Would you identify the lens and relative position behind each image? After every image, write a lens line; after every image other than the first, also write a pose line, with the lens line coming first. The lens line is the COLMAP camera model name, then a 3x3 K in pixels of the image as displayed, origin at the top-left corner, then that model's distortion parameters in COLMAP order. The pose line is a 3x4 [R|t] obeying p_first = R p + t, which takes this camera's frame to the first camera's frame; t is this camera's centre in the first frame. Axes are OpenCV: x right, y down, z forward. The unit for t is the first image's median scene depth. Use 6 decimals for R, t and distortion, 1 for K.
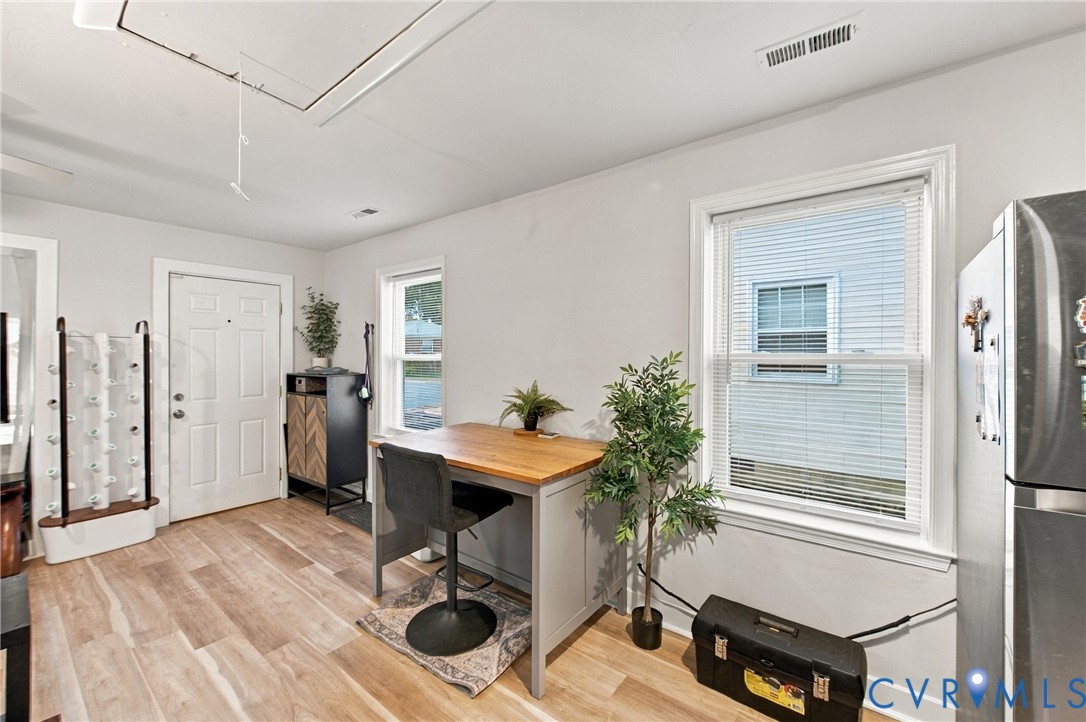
lens RADIAL K [[428.1, 0, 544.9], [0, 428.1, 354.4], [0, 0, 1]] dist [-0.001246, -0.000649]
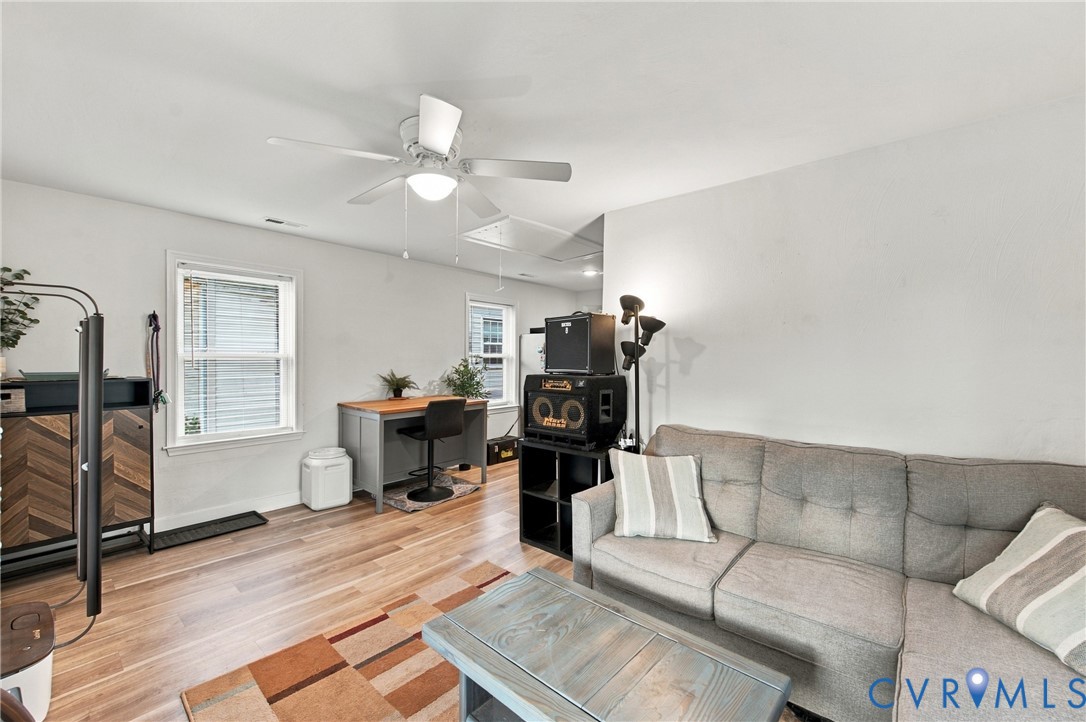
lens RADIAL K [[438.0, 0, 543.0], [0, 438.0, 361.0], [0, 0, 1]] dist [0.000115, 0.000065]
pose [[0.053112, -0.015455, 0.998469, -1.709869], [-0.007578, 0.999845, 0.015879, -0.001328], [-0.998560, -0.008409, 0.052986, 0.316066]]
